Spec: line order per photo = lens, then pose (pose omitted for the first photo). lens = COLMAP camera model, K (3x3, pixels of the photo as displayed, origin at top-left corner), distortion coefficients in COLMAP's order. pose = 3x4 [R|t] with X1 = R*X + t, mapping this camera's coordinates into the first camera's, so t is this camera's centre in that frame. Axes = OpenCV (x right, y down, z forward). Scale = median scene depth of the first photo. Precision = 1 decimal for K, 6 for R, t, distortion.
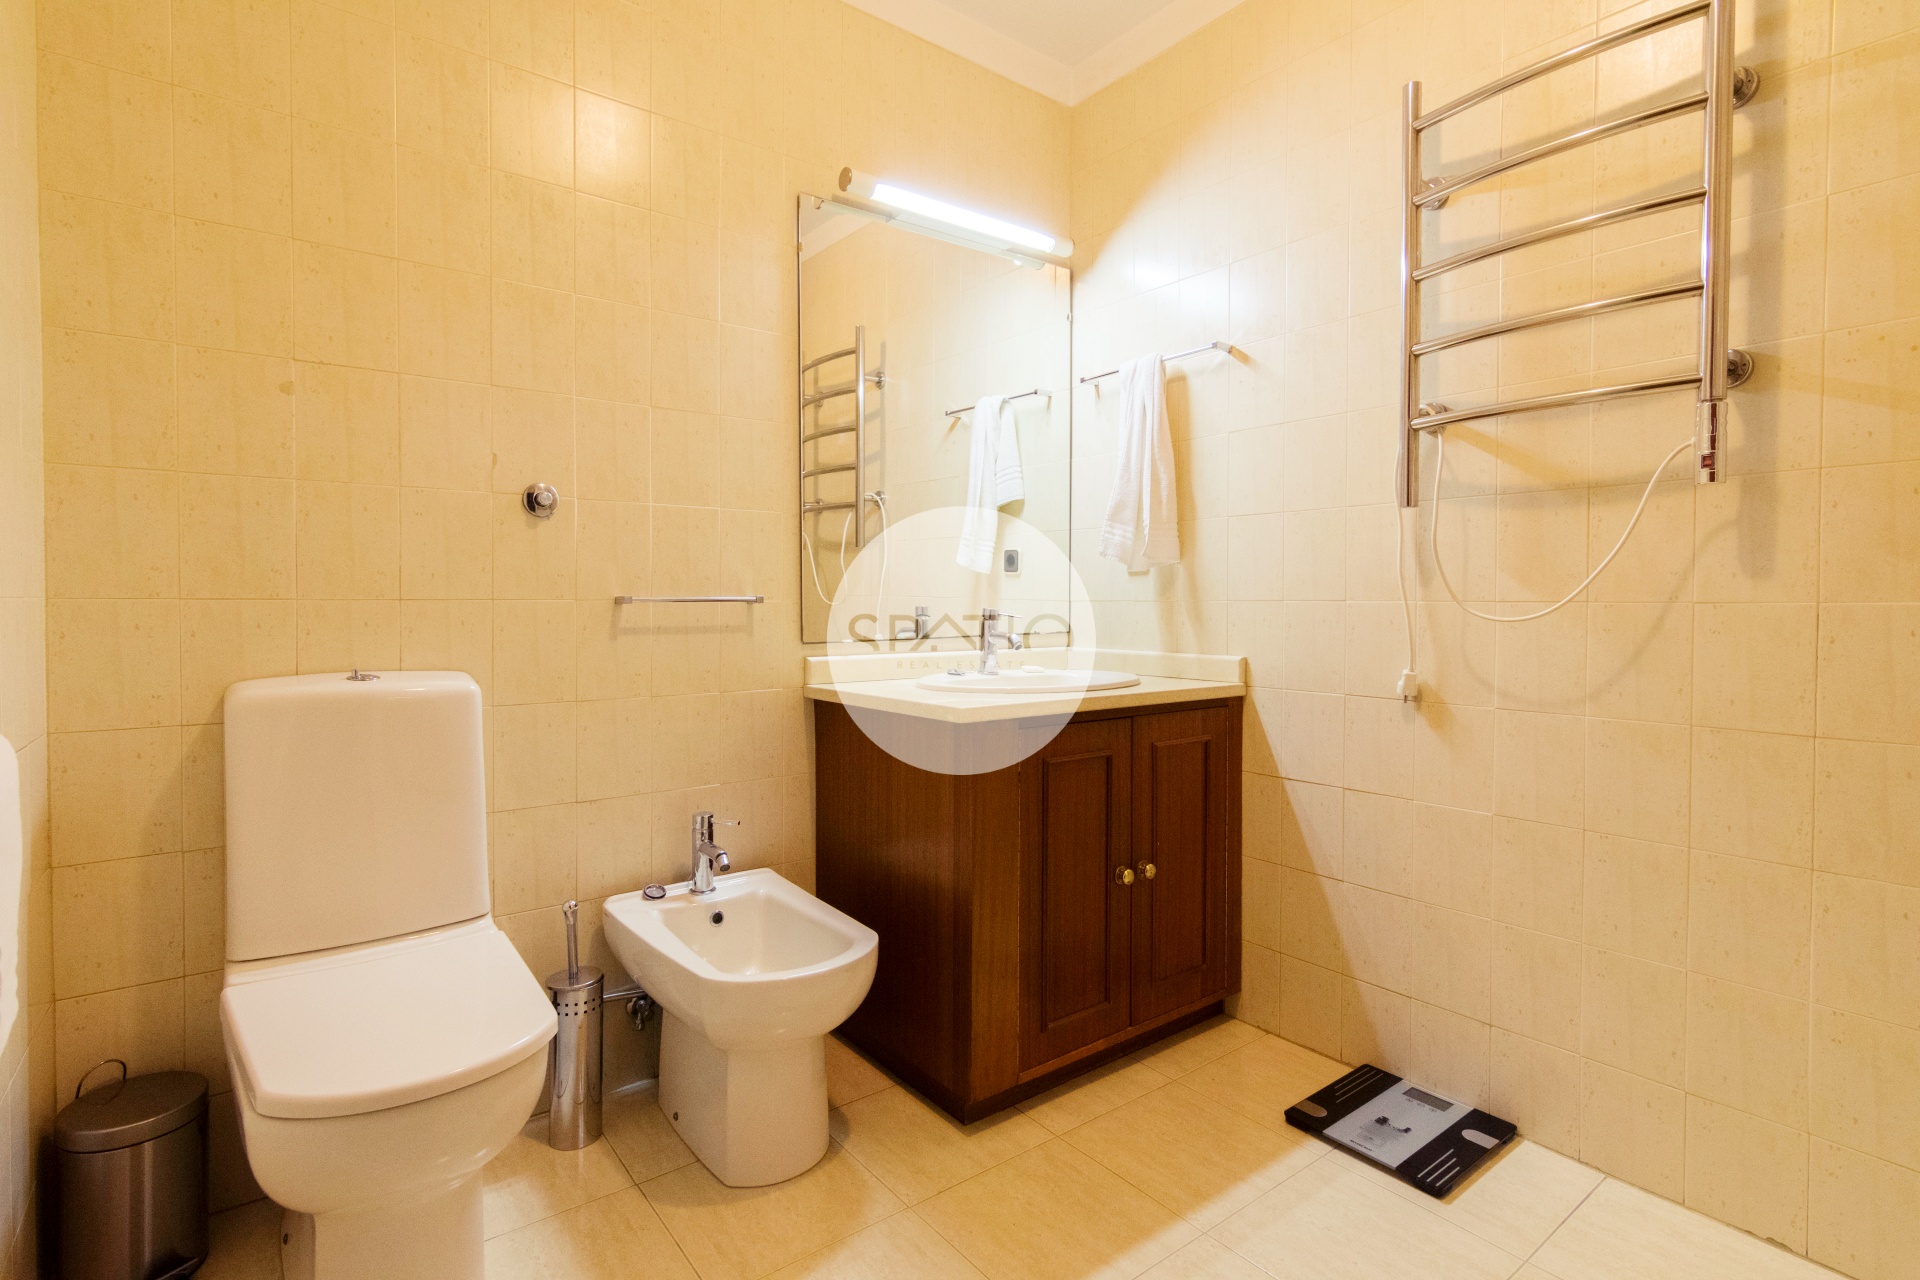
lens RADIAL K [[940.5, 0, 963.1], [0, 940.5, 631.0], [0, 0, 1]] dist [-0.011157, 0.003423]
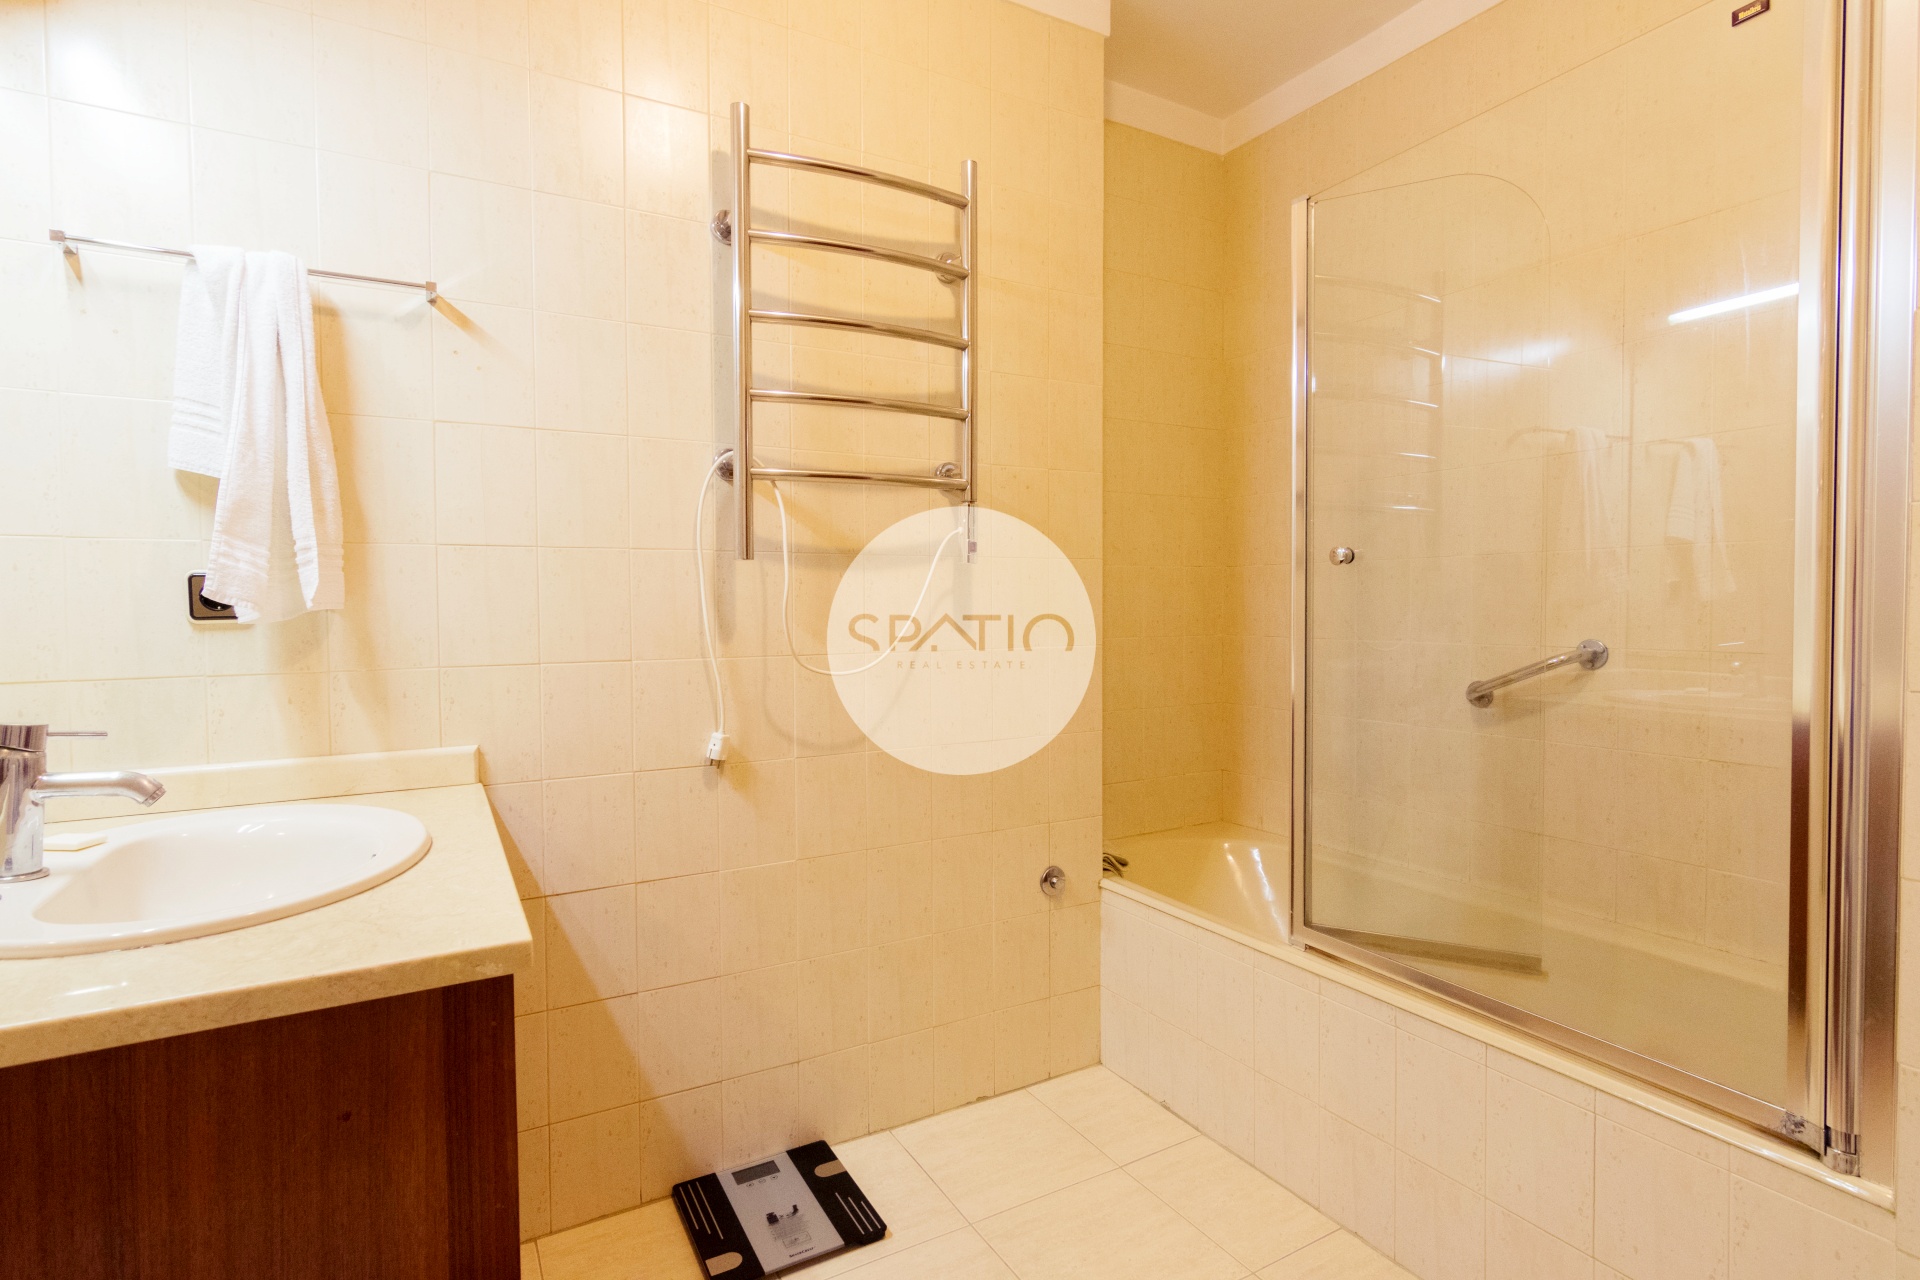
lens RADIAL K [[940.5, 0, 966.0], [0, 940.5, 627.8], [0, 0, 1]] dist [-0.011157, 0.003423]
pose [[0.129590, -0.031946, 0.991053, -0.415694], [0.035075, 0.999003, 0.027616, -0.080303], [-0.990947, 0.031182, 0.130581, 0.644194]]
